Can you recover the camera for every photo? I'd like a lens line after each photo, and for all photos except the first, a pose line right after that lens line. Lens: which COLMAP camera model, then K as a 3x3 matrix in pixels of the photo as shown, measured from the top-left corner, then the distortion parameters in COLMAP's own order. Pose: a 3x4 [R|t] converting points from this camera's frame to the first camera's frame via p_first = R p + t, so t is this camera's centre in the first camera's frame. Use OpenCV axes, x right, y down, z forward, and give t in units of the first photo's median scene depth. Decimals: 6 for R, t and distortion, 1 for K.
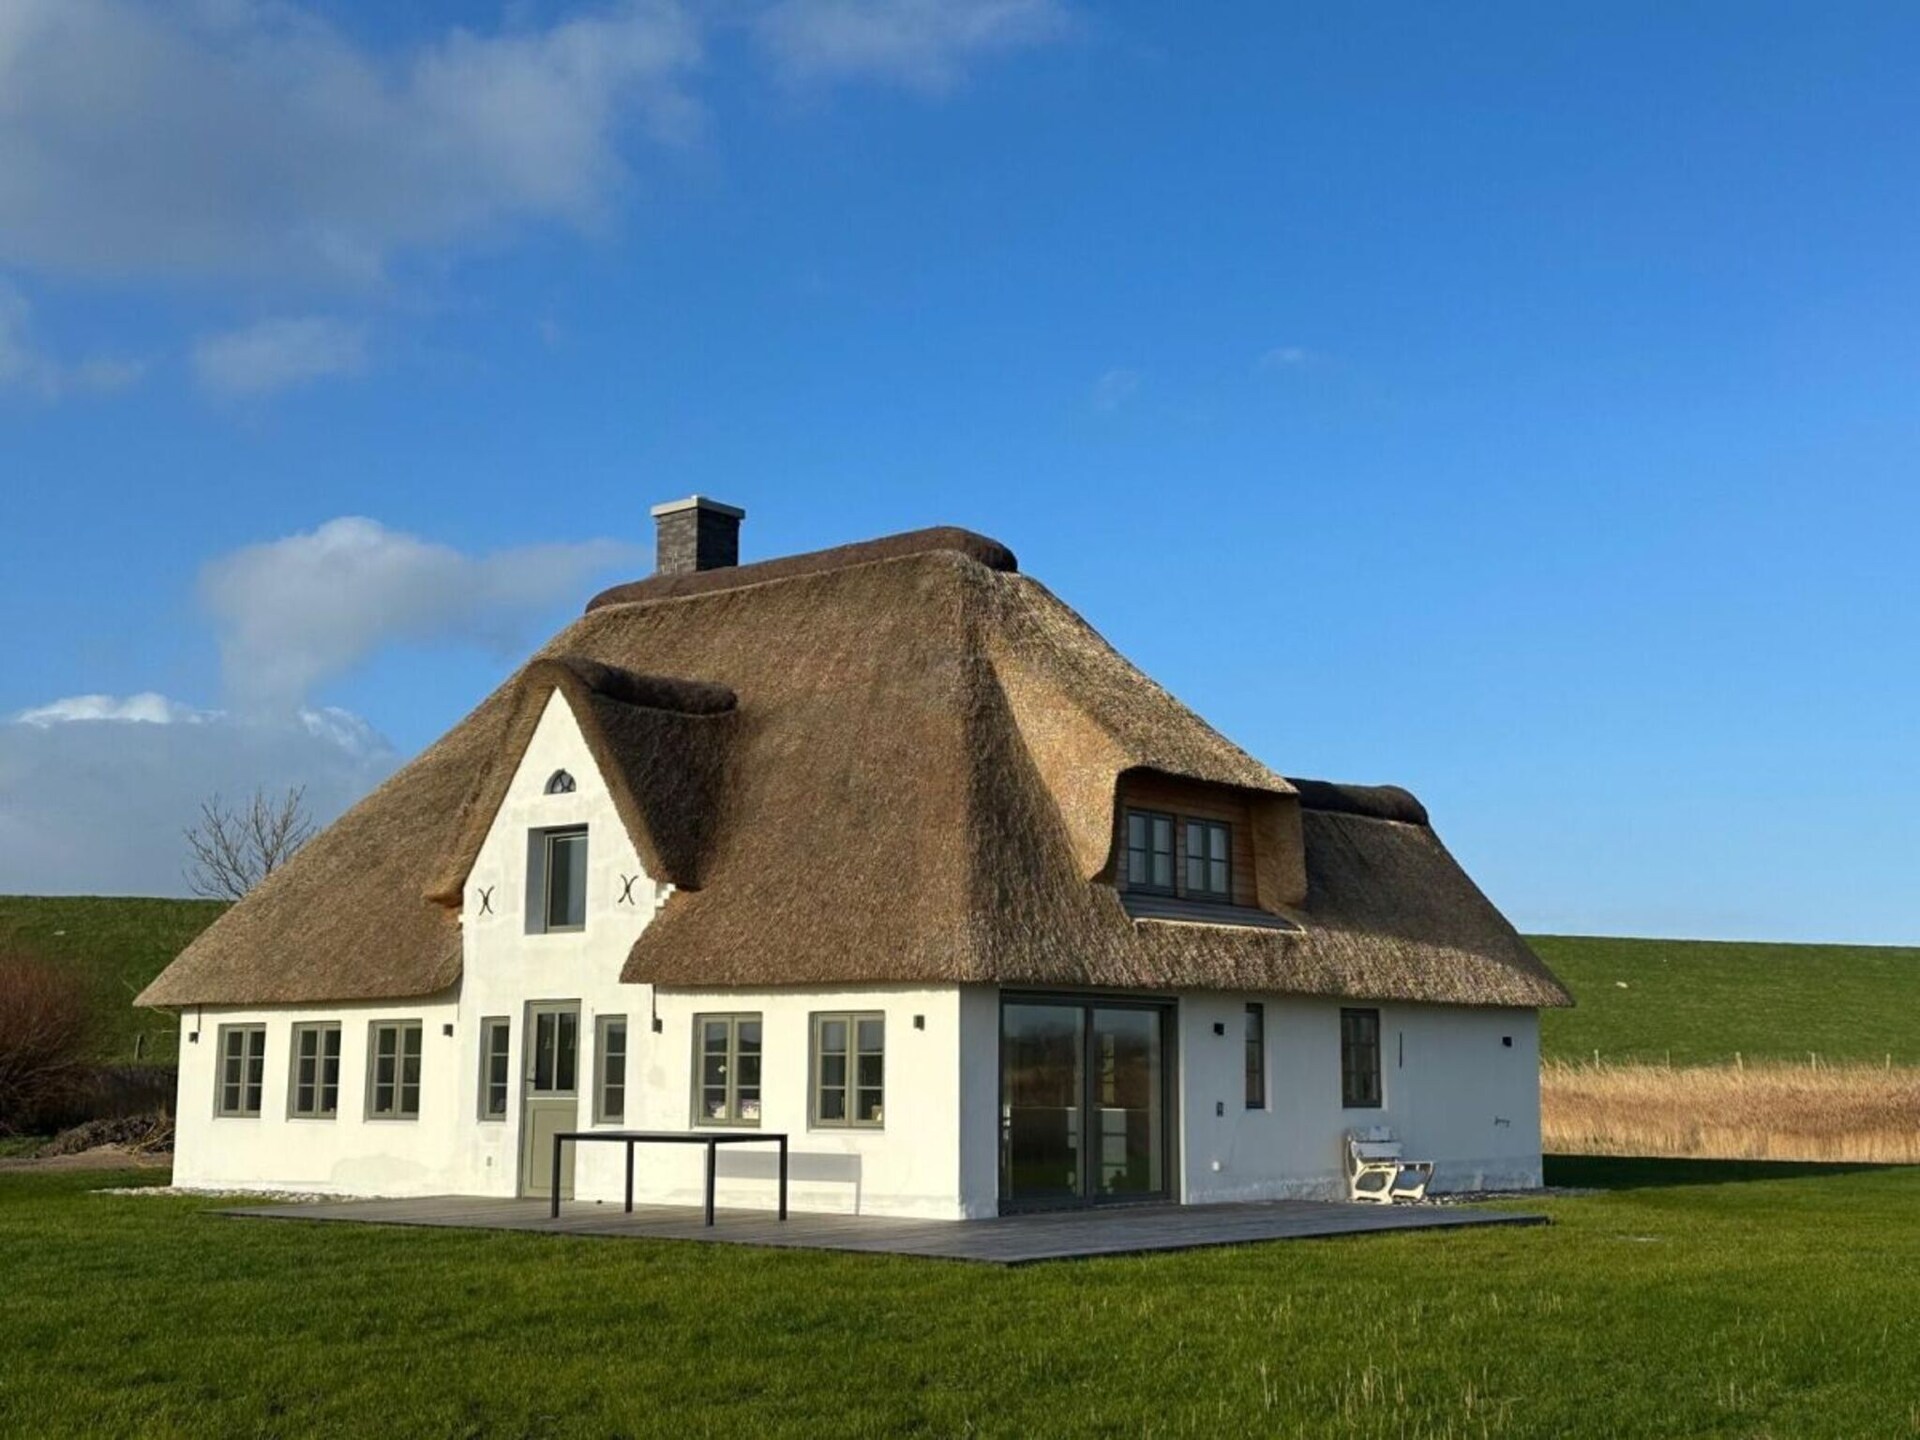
lens RADIAL K [[2458.4, 0, 960.0], [0, 2458.4, 720.0], [0, 0, 1]] dist [-0.010520, -0.012011]
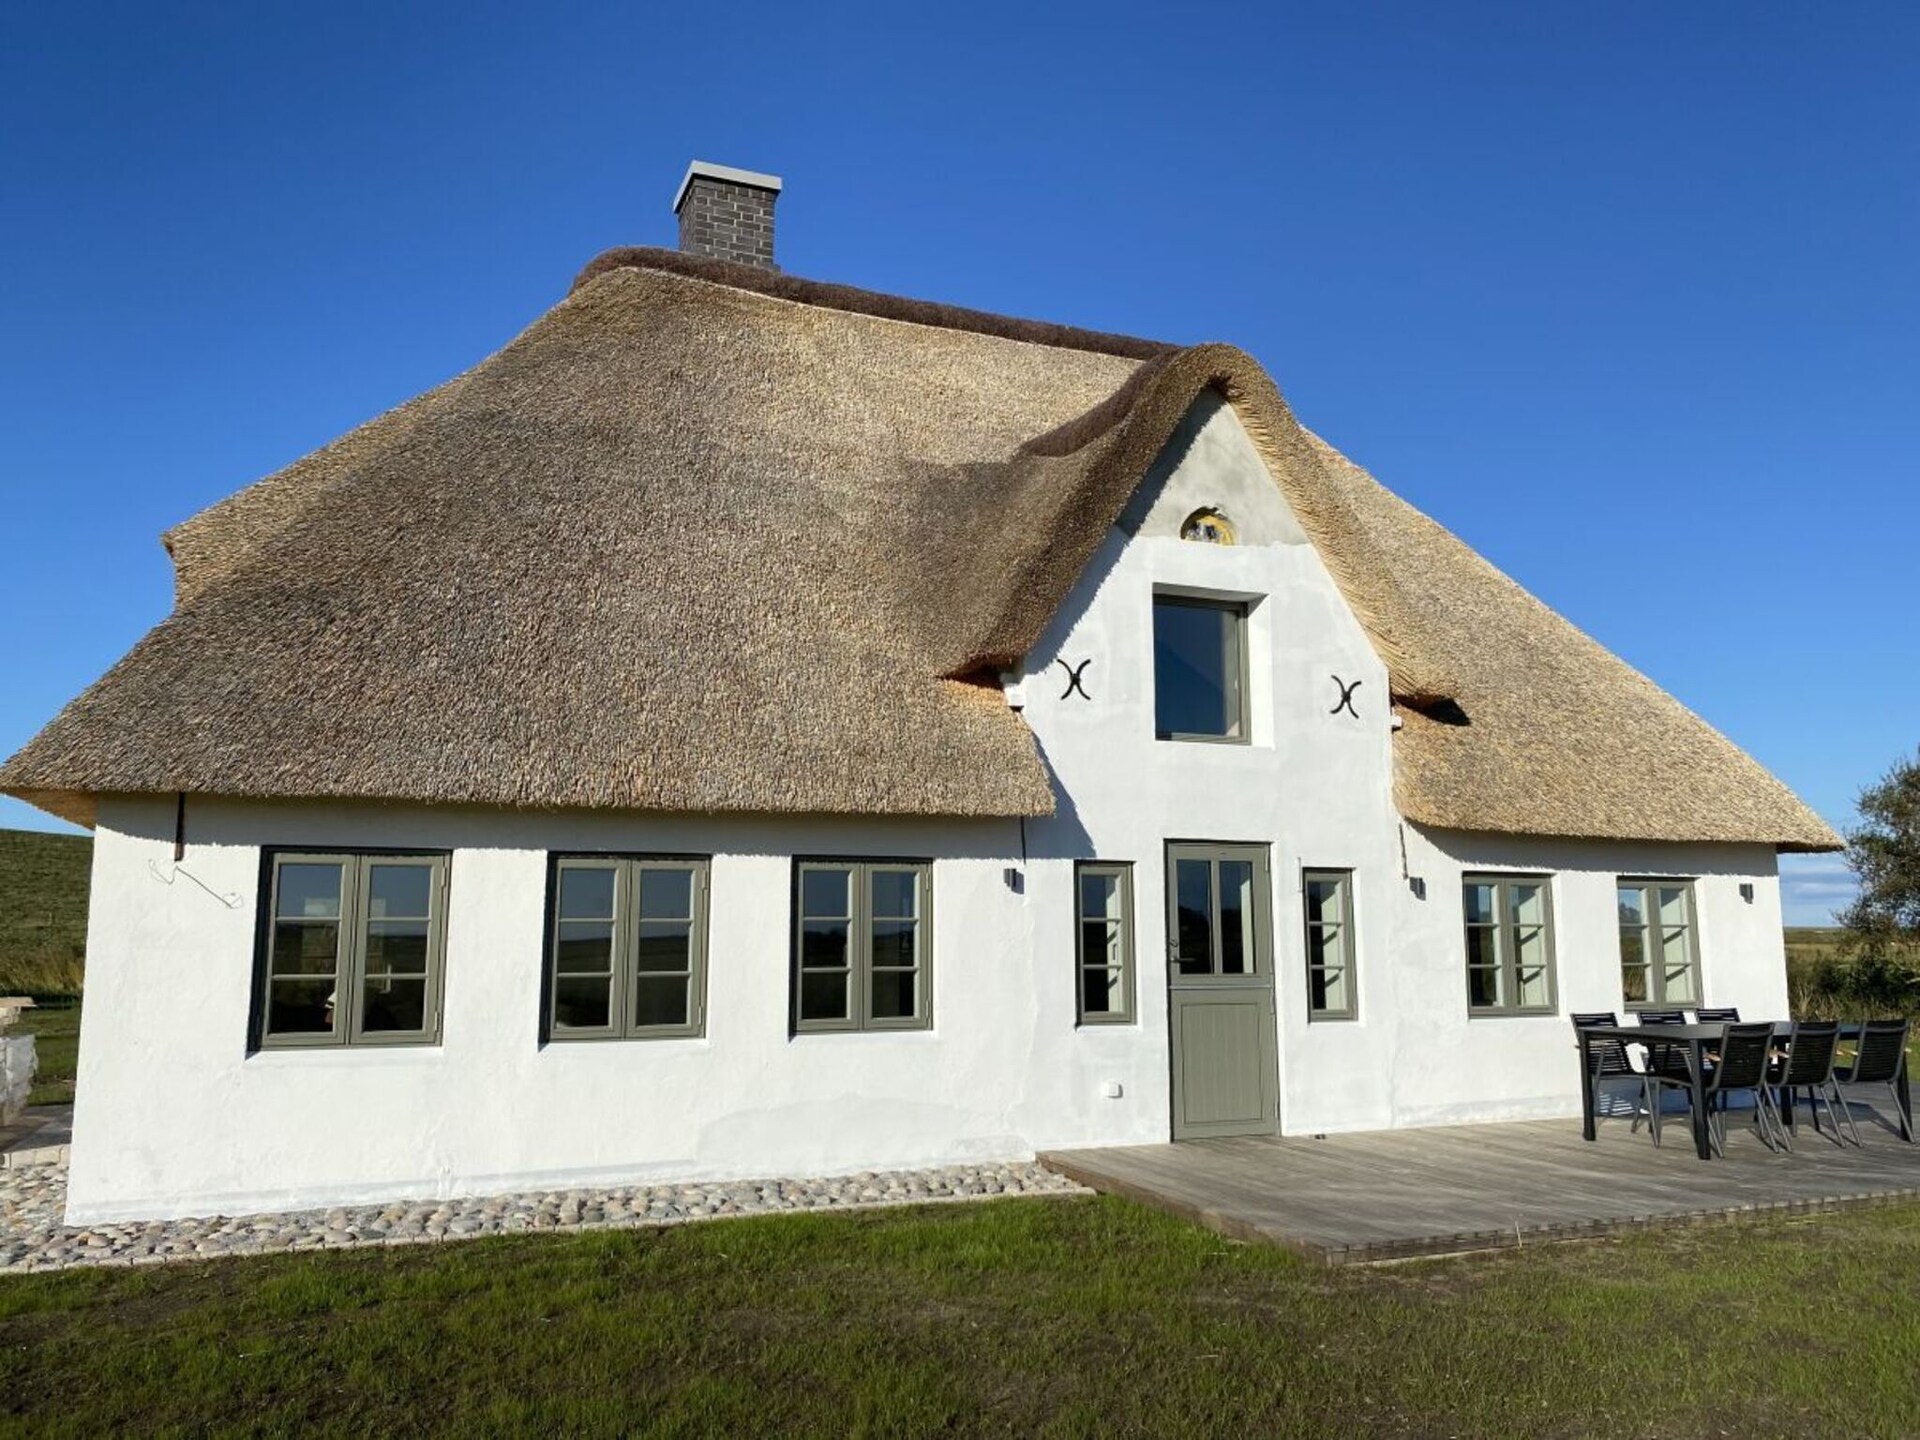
lens RADIAL K [[1523.8, 0, 960.0], [0, 1523.8, 720.0], [0, 0, 1]] dist [0.012284, 0.001937]
pose [[0.456081, 0.133213, 0.879912, -0.562555], [-0.119865, 0.988919, -0.087587, 0.124371], [-0.881829, -0.065524, 0.466995, 0.855071]]
